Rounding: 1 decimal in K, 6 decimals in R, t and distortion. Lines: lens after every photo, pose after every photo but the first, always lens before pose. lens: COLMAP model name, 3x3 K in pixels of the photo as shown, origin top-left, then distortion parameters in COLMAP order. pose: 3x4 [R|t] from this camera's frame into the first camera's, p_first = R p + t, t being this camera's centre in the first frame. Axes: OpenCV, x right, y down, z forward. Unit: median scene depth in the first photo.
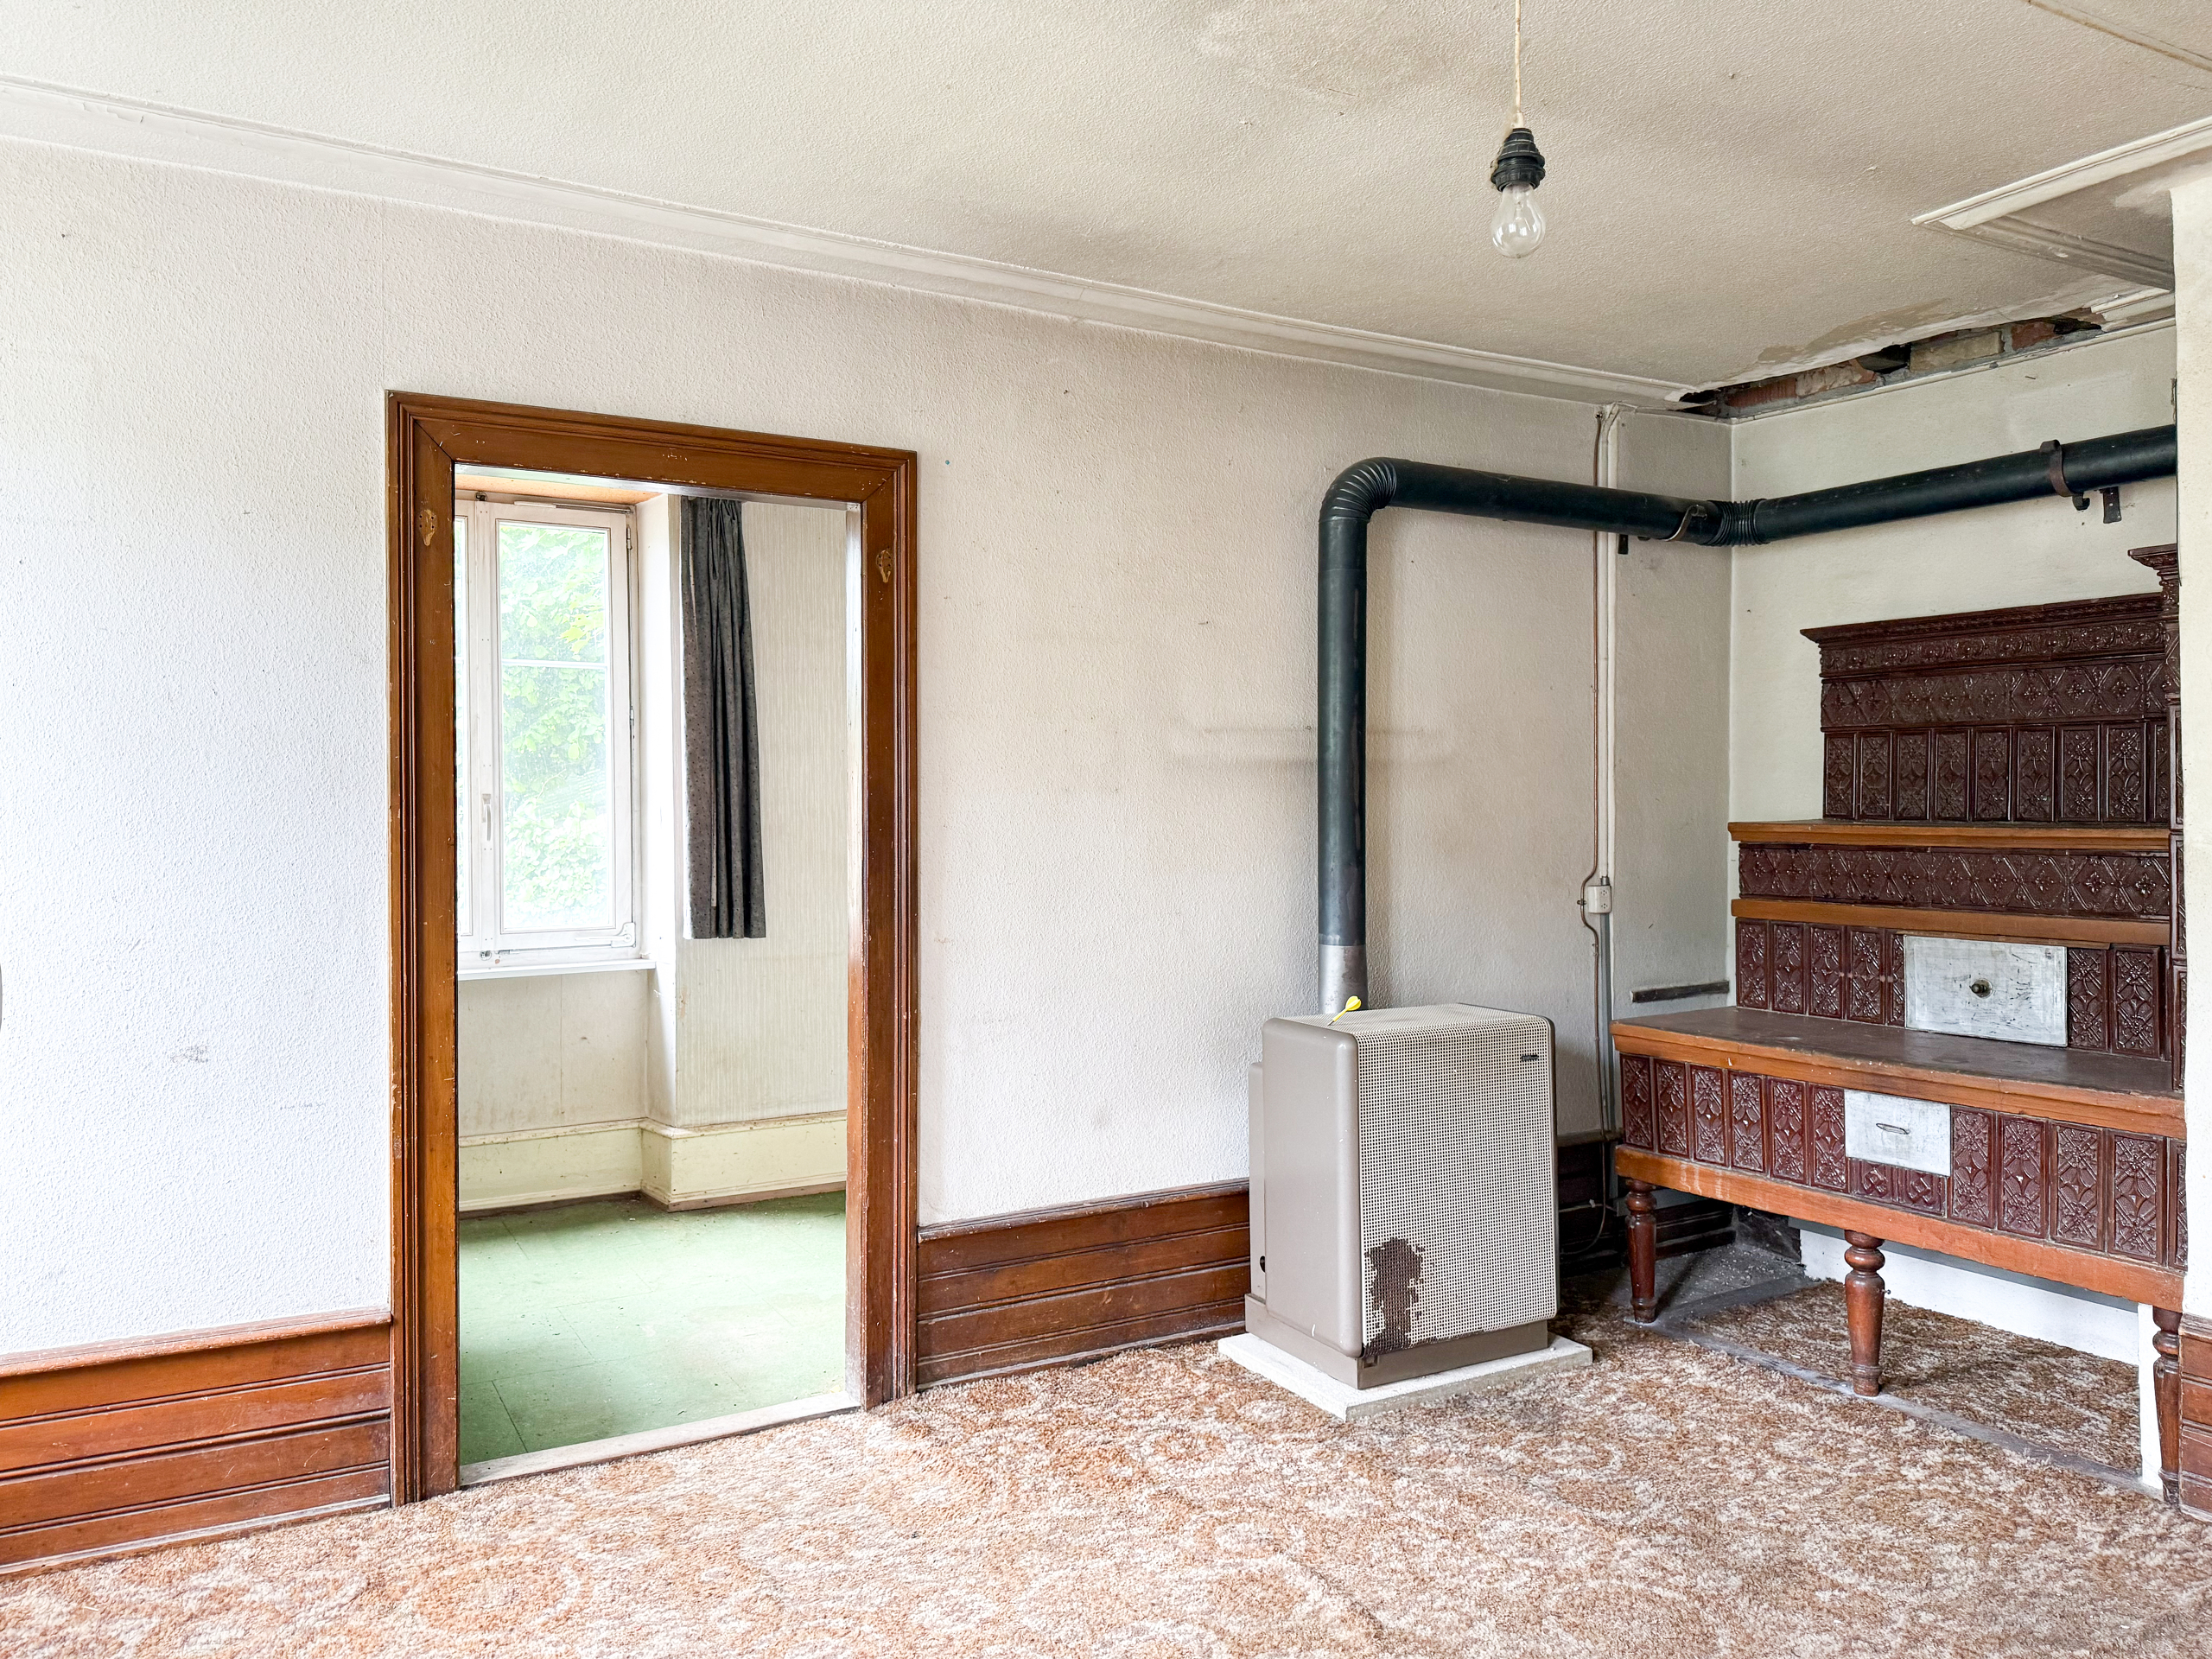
lens RADIAL K [[1567.0, 0, 1106.0], [0, 1567.0, 829.5], [0, 0, 1]] dist [0.008149, 0.002312]
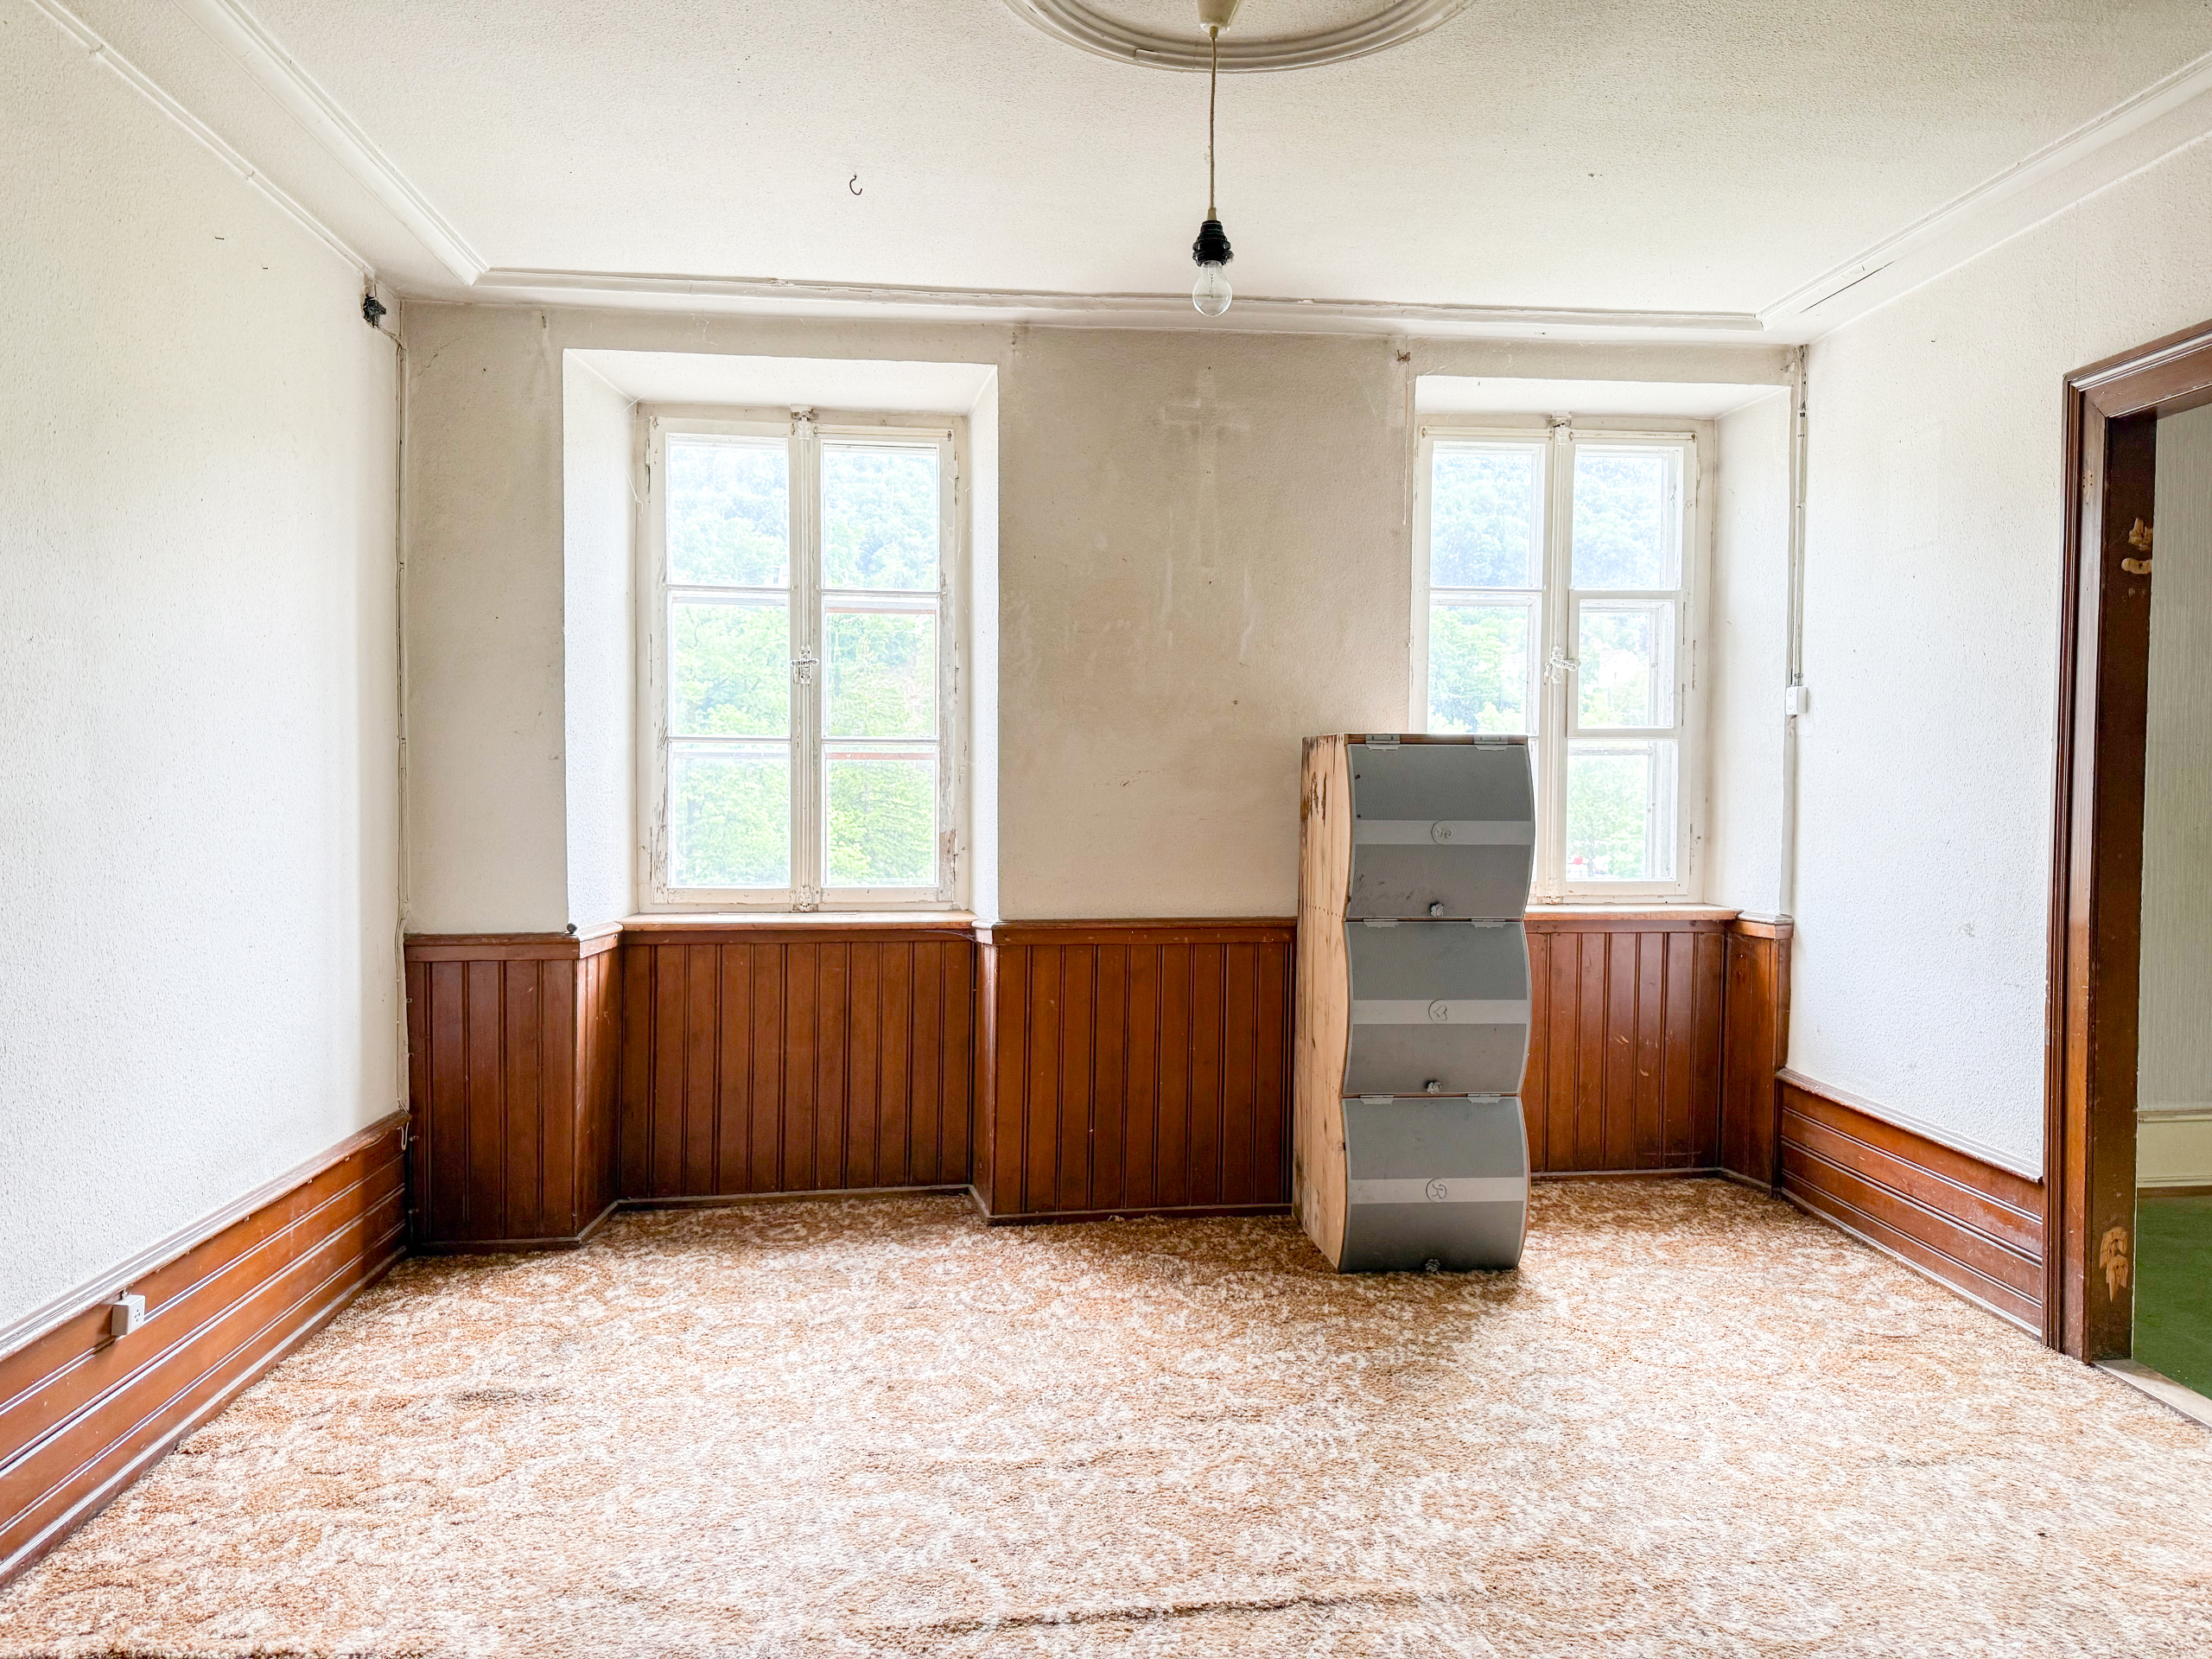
lens RADIAL K [[1567.0, 0, 1106.0], [0, 1567.0, 829.5], [0, 0, 1]] dist [0.008149, 0.002312]
pose [[-0.419472, 0.025343, -0.907415, 0.939528], [-0.019570, 0.999125, 0.036951, 0.023950], [0.907557, 0.033258, -0.418609, 0.904092]]
